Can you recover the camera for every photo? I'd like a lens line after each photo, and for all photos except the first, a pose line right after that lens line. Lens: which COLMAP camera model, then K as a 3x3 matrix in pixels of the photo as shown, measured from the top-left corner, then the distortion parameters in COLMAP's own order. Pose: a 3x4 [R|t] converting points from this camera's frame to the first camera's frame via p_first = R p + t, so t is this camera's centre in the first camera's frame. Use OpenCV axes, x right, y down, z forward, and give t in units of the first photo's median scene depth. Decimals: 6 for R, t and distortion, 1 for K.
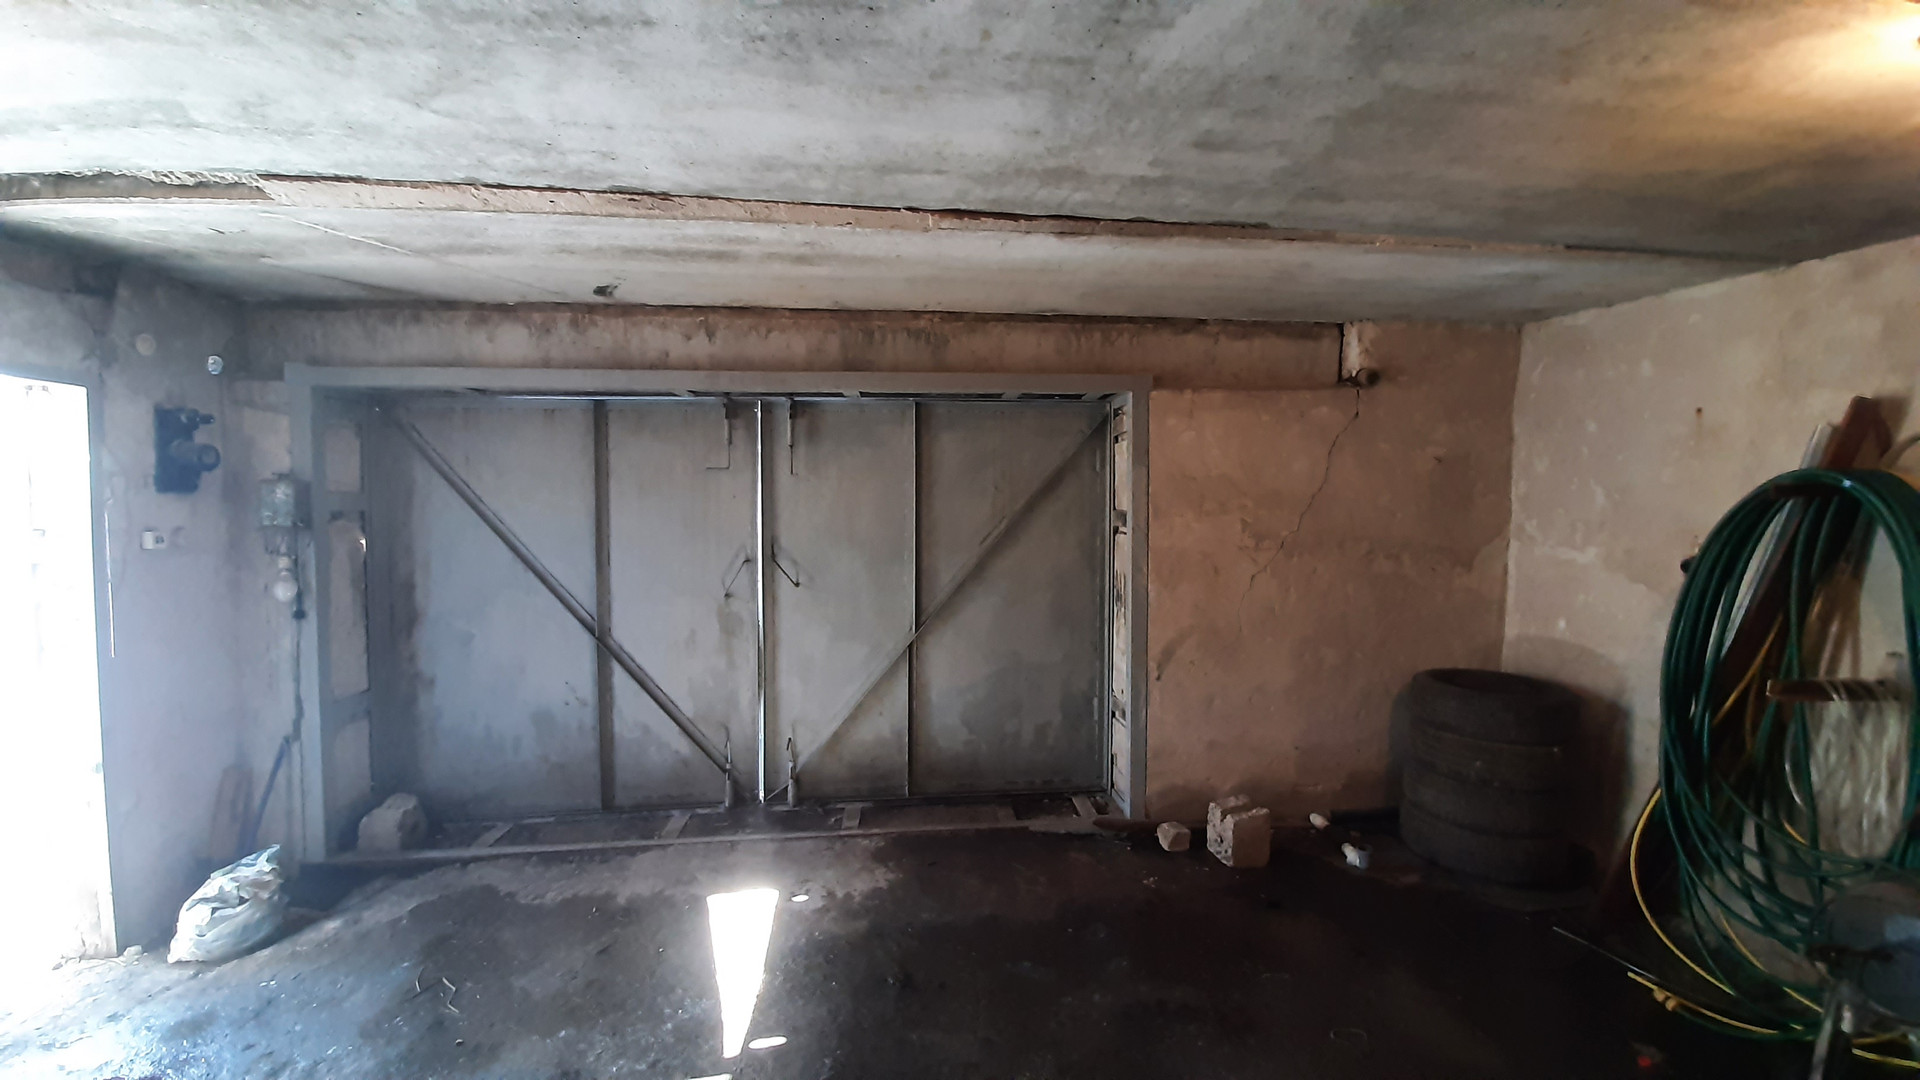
lens RADIAL K [[742.1, 0, 972.3], [0, 742.1, 521.4], [0, 0, 1]] dist [-0.000875, 0.000147]
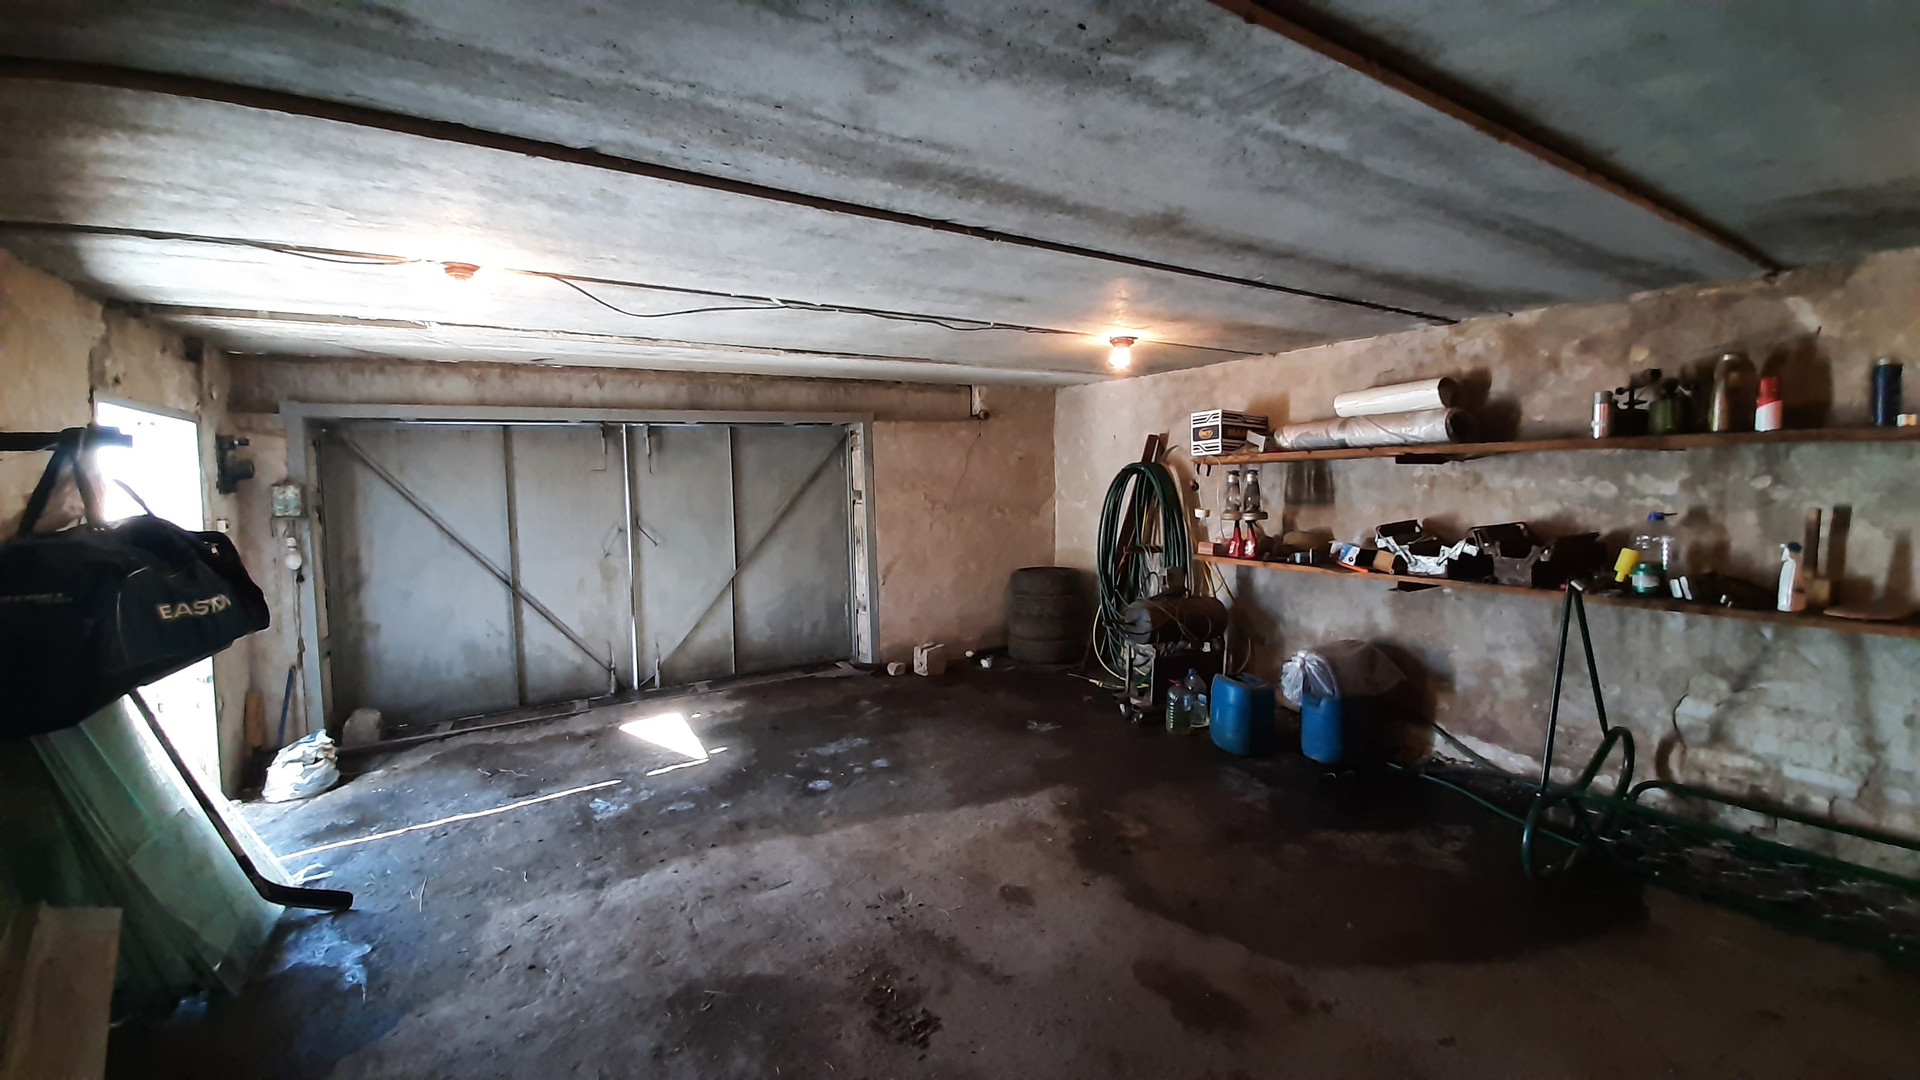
lens RADIAL K [[742.1, 0, 972.3], [0, 742.1, 521.4], [0, 0, 1]] dist [-0.000875, 0.000147]
pose [[0.915035, -0.045695, 0.400778, -0.258626], [0.041164, 0.998954, 0.019913, 0.035612], [-0.401269, -0.001723, 0.915959, -0.707069]]
